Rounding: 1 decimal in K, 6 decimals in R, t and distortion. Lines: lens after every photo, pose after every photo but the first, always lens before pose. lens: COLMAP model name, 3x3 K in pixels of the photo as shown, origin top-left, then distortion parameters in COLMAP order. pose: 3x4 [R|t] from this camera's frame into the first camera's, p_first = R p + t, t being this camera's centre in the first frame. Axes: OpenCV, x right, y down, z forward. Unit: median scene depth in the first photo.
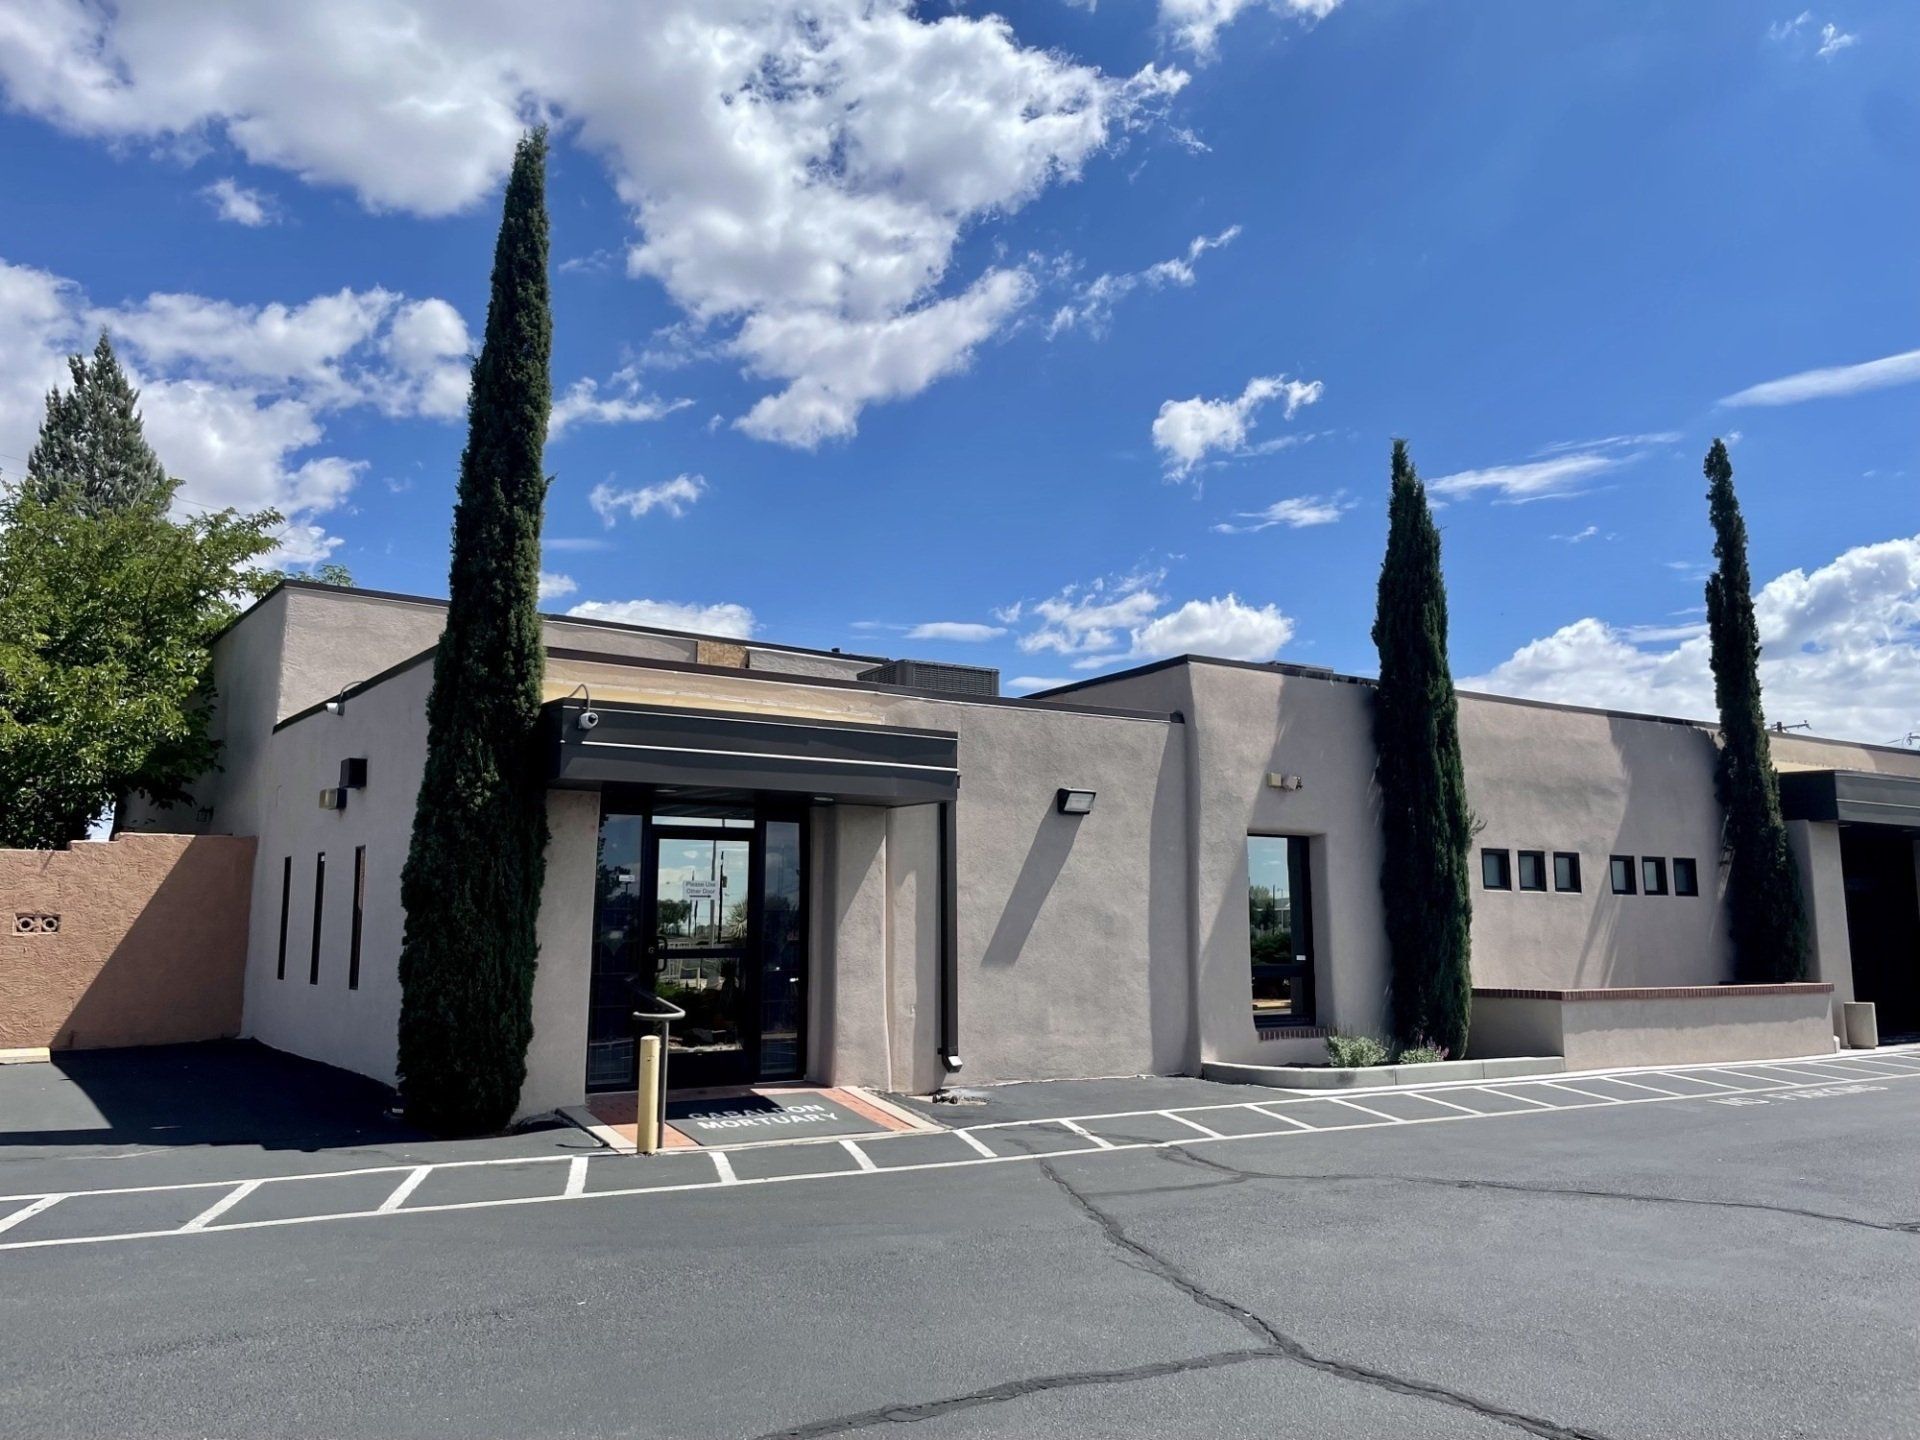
lens RADIAL K [[1496.6, 0, 946.7], [0, 1496.6, 709.4], [0, 0, 1]] dist [0.074240, -0.015512]
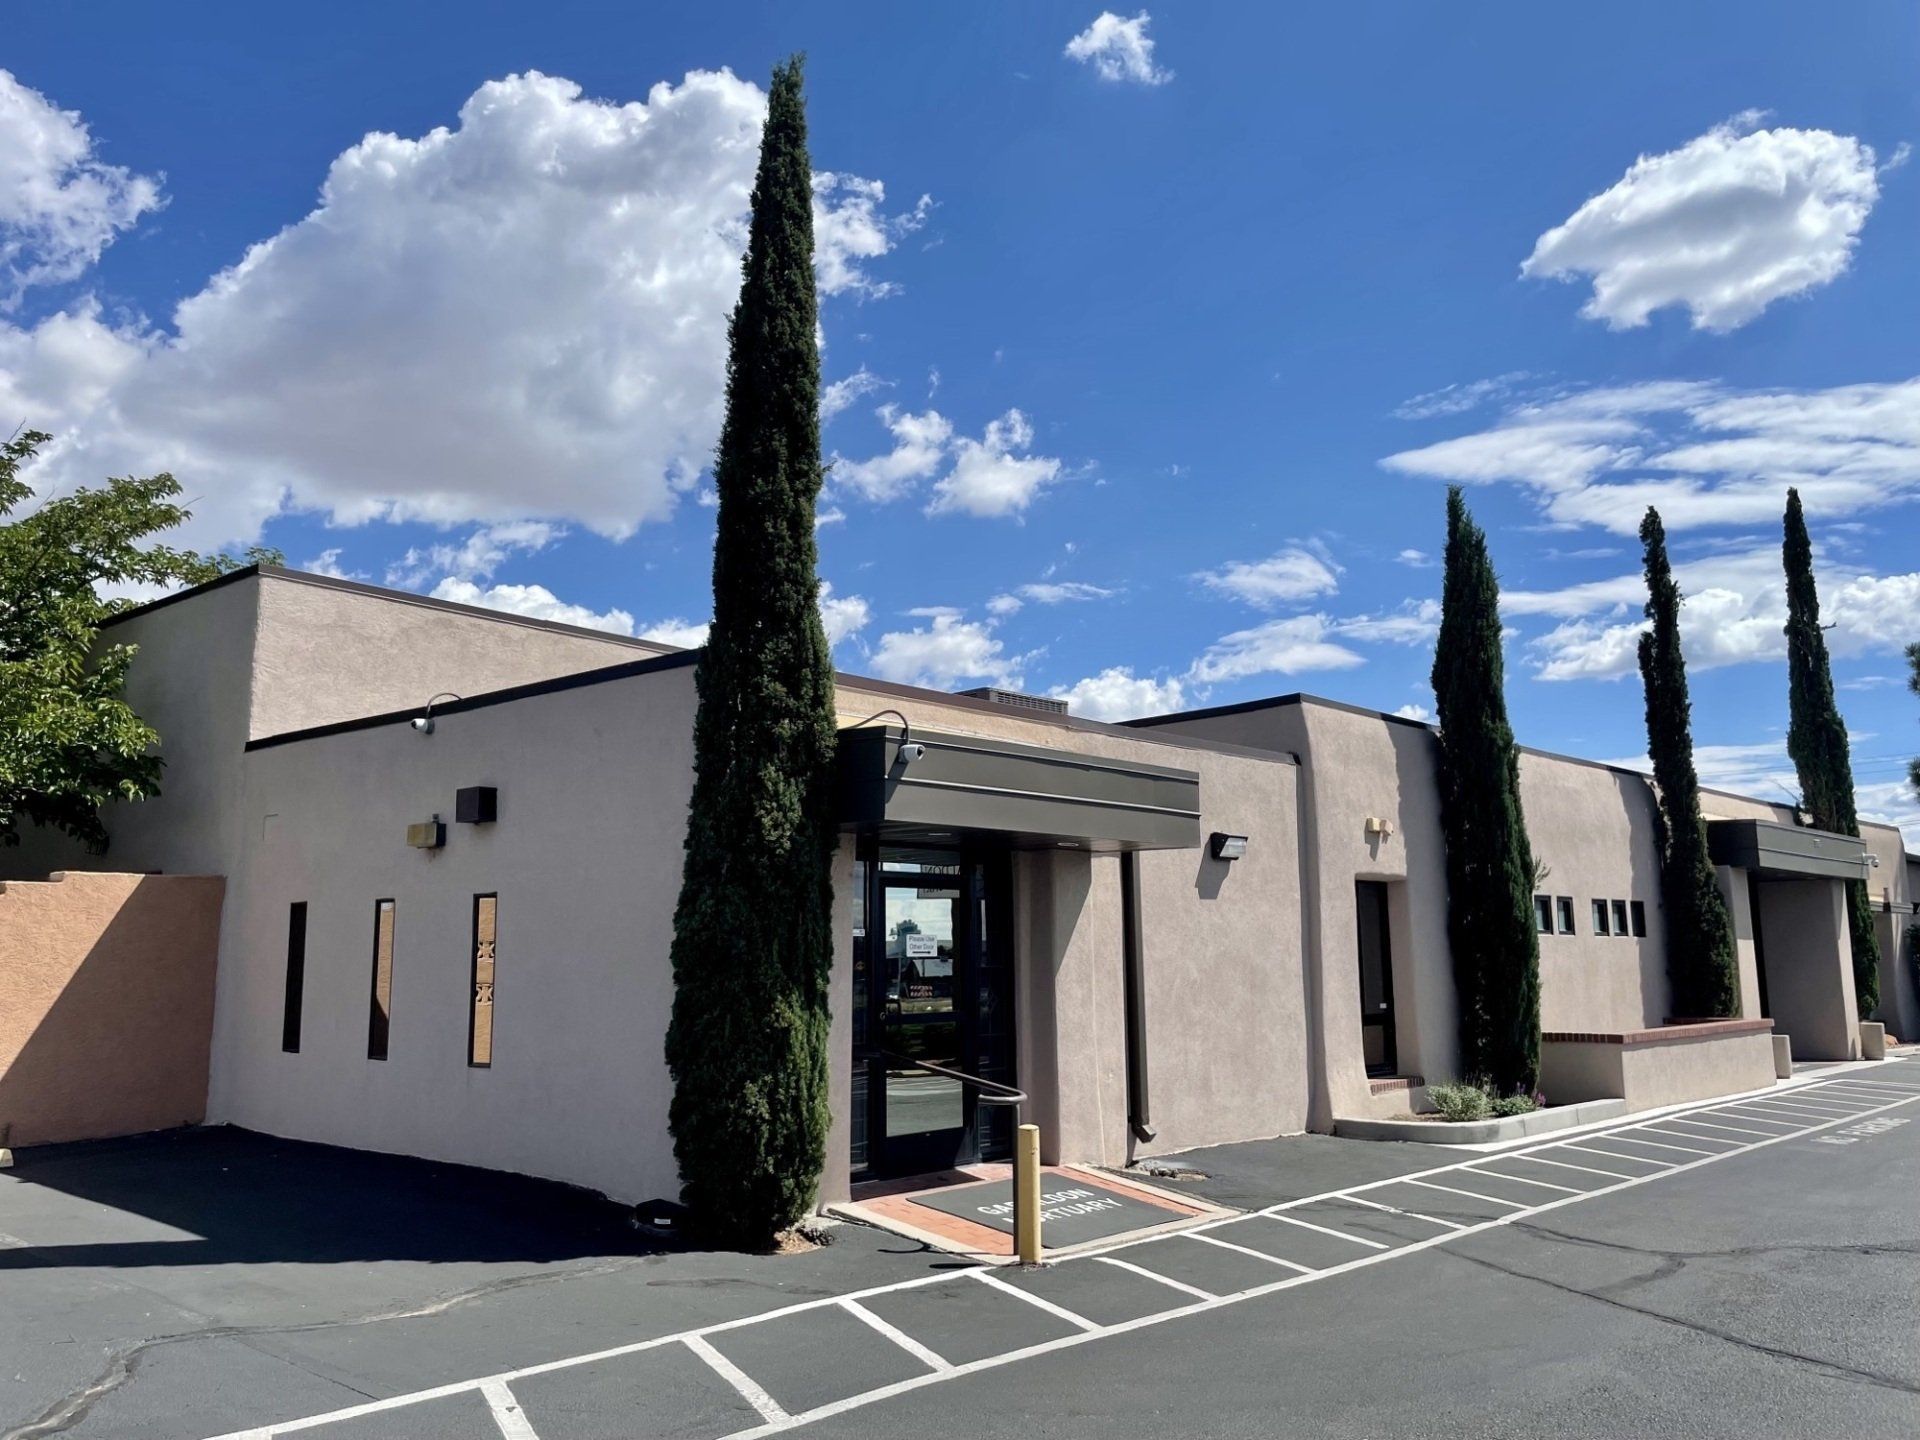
lens RADIAL K [[1496.6, 0, 963.0], [0, 1496.6, 727.1], [0, 0, 1]] dist [0.074240, -0.015512]
pose [[0.970090, 0.029244, 0.240979, -0.279745], [-0.028003, 0.999571, -0.008572, -0.000673], [-0.241126, 0.001567, 0.970493, 0.111984]]
